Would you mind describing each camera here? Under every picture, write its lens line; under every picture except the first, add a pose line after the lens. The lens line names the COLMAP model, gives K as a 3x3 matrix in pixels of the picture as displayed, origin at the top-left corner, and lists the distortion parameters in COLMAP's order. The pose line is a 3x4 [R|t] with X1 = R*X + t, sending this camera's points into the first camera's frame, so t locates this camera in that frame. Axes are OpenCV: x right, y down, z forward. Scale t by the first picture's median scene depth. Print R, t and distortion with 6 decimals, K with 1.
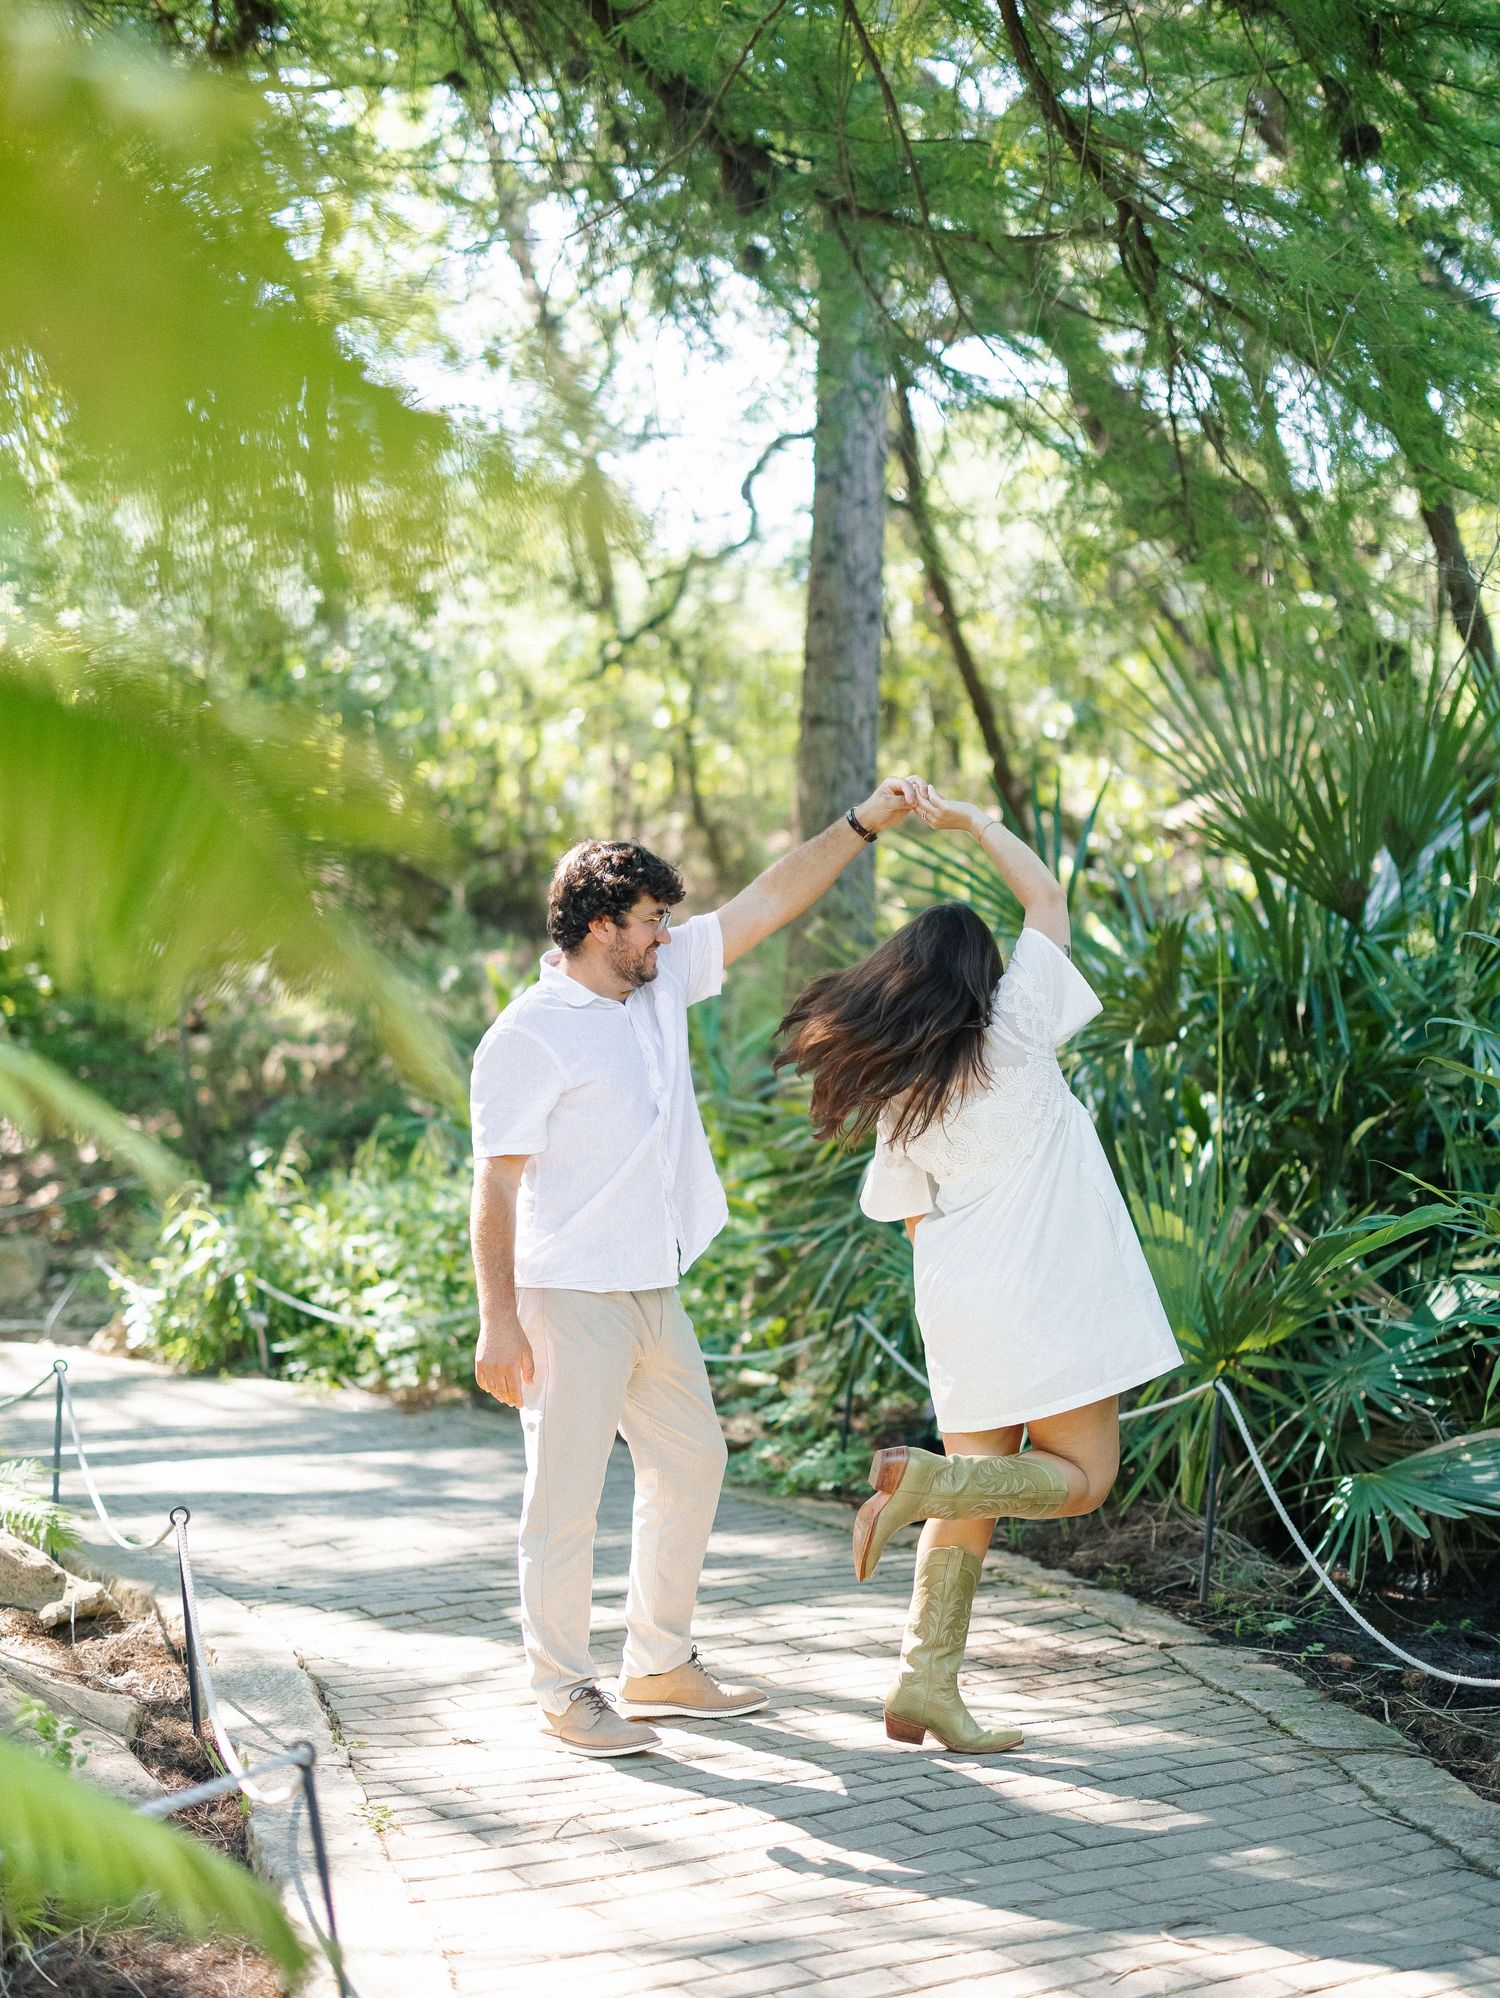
lens RADIAL K [[4330.5, 0, 732.1], [0, 4330.5, 1001.2], [0, 0, 1]] dist [0.126967, 0.000000]
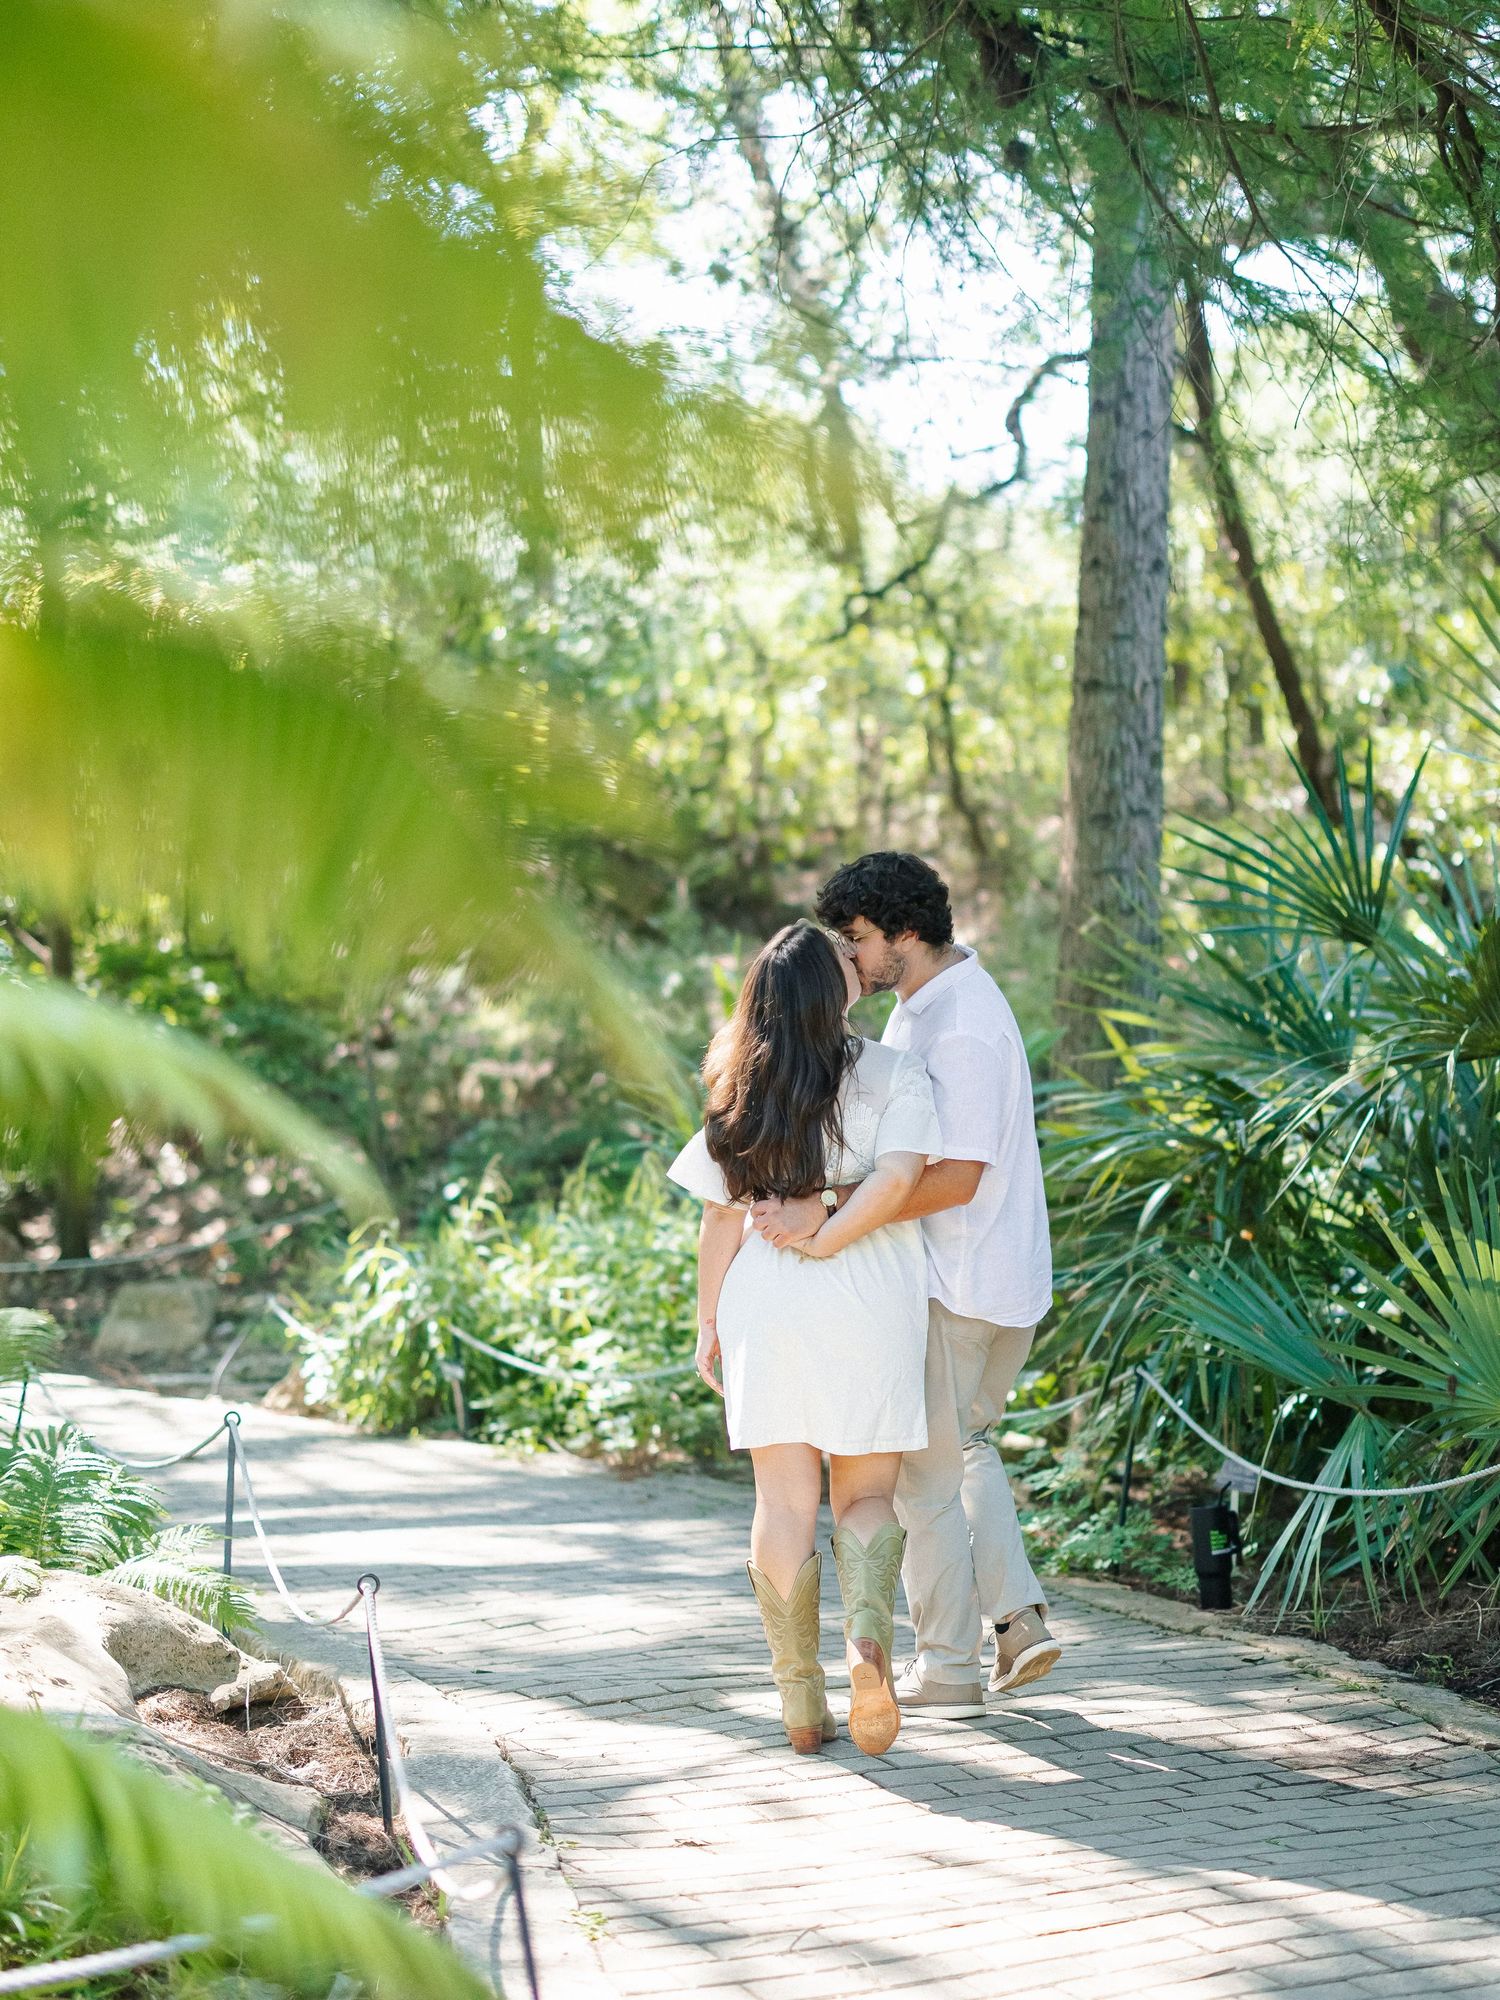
lens RADIAL K [[4334.8, 0, 761.2], [0, 4334.8, 999.6], [0, 0, 1]] dist [0.126967, 0.000000]
pose [[0.999090, 0.000045, -0.042656, -0.009567], [0.000476, 0.999925, 0.012209, -0.012536], [0.042653, -0.012218, 0.999015, 0.125924]]
